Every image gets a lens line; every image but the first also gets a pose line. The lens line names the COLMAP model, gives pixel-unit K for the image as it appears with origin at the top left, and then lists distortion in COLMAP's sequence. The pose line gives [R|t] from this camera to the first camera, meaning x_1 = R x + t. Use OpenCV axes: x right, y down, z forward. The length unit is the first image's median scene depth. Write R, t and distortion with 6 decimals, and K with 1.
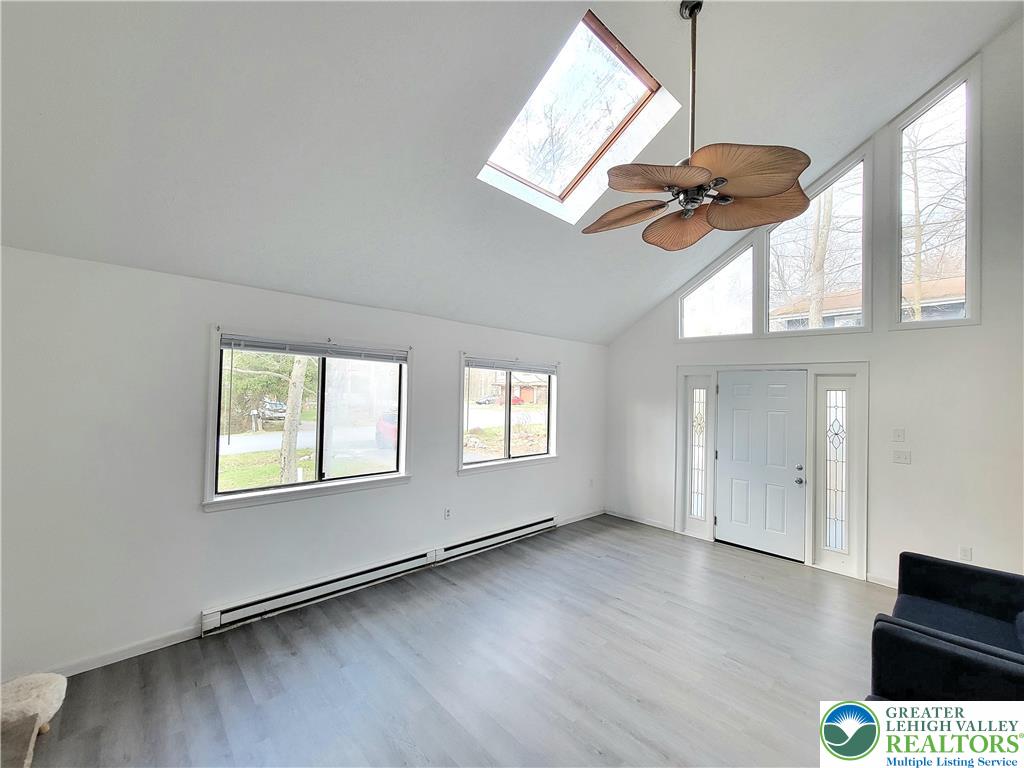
lens RADIAL K [[415.8, 0, 517.8], [0, 415.8, 384.9], [0, 0, 1]] dist [-0.001490, -0.000136]
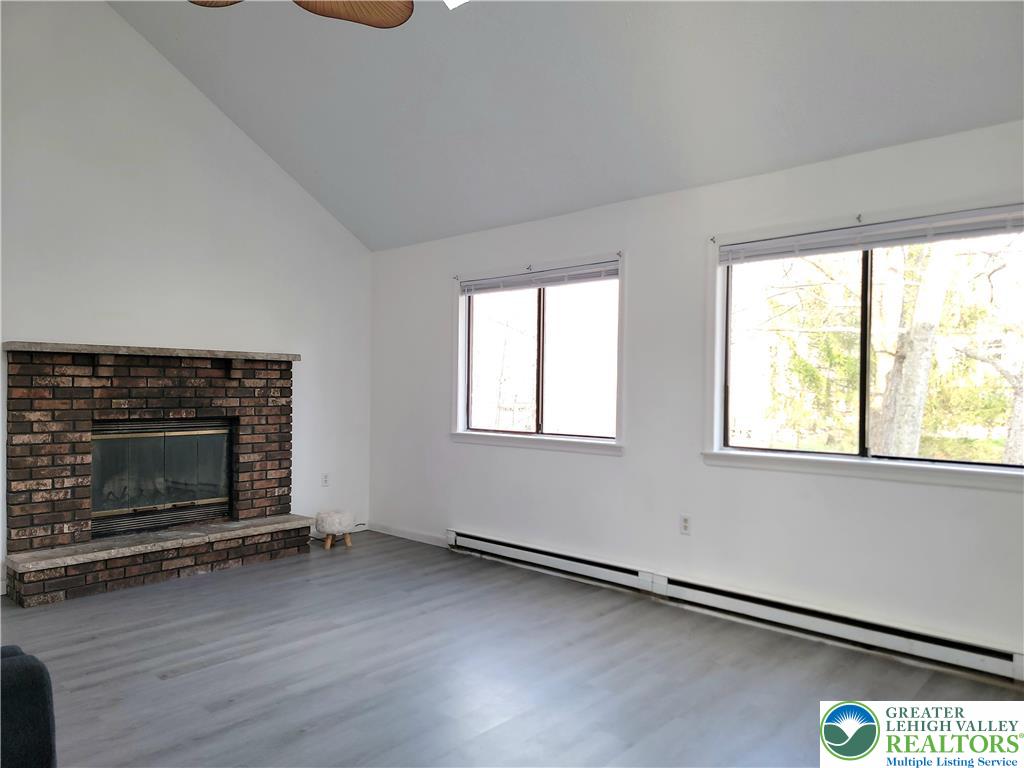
lens RADIAL K [[711.6, 0, 513.4], [0, 711.6, 398.2], [0, 0, 1]] dist [0.058117, -0.039214]
pose [[0.067396, -0.007127, -0.997701, 0.880671], [0.015204, 0.999866, -0.006115, 0.148971], [0.997610, -0.014757, 0.067496, 0.762006]]
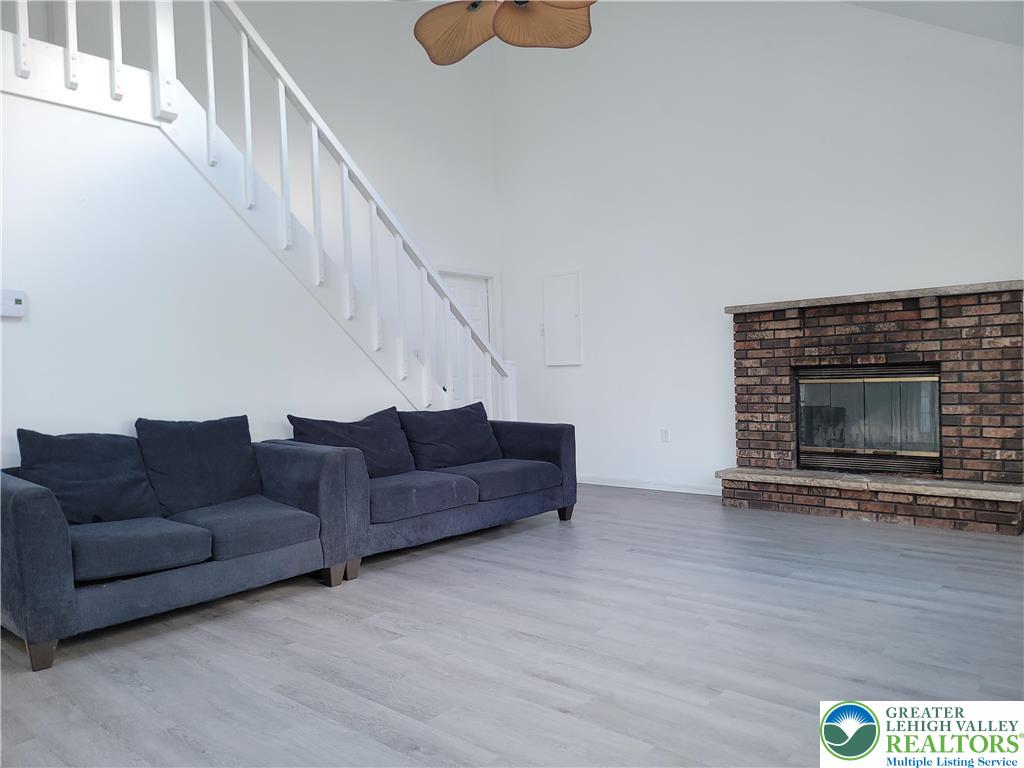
lens RADIAL K [[711.6, 0, 513.4], [0, 711.6, 398.2], [0, 0, 1]] dist [0.058117, -0.039214]
pose [[-0.995816, 0.006998, -0.091107, 0.309273], [0.006492, 0.999962, 0.005857, 0.216494], [0.091145, 0.005241, -0.995824, 1.469468]]
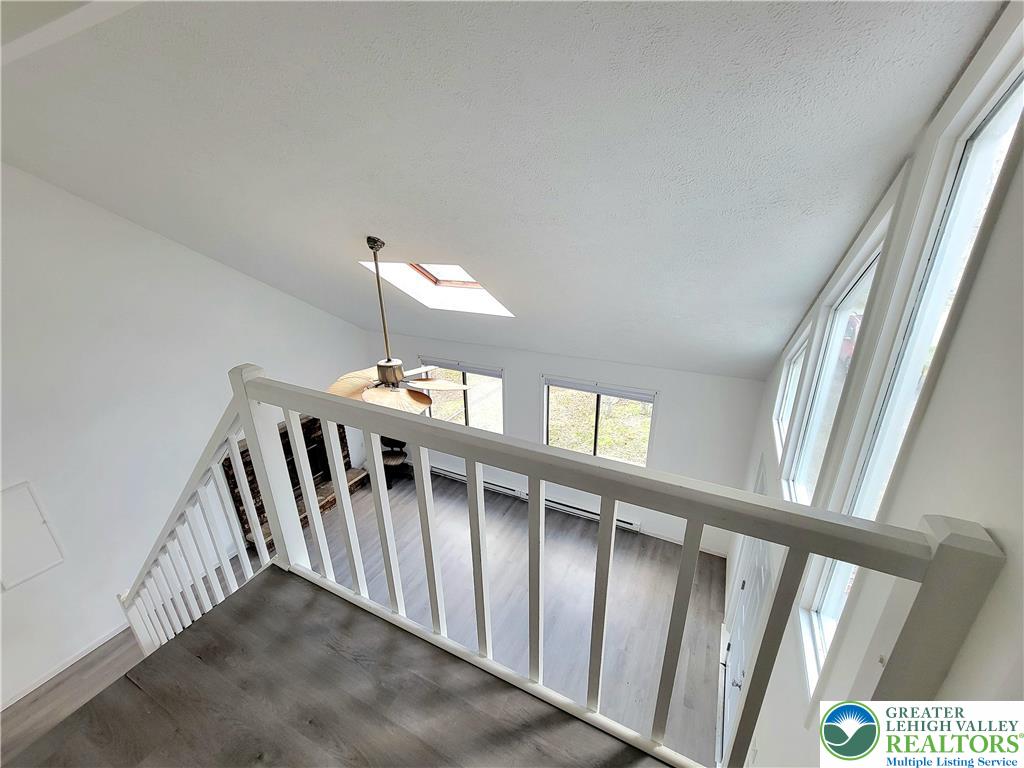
lens RADIAL K [[415.8, 0, 517.8], [0, 415.8, 384.9], [0, 0, 1]] dist [-0.001490, -0.000136]
pose [[0.345208, 0.307508, -0.886719, 1.155057], [0.037548, 0.939518, 0.340436, -0.565659], [0.937775, -0.150816, 0.312783, 0.573474]]
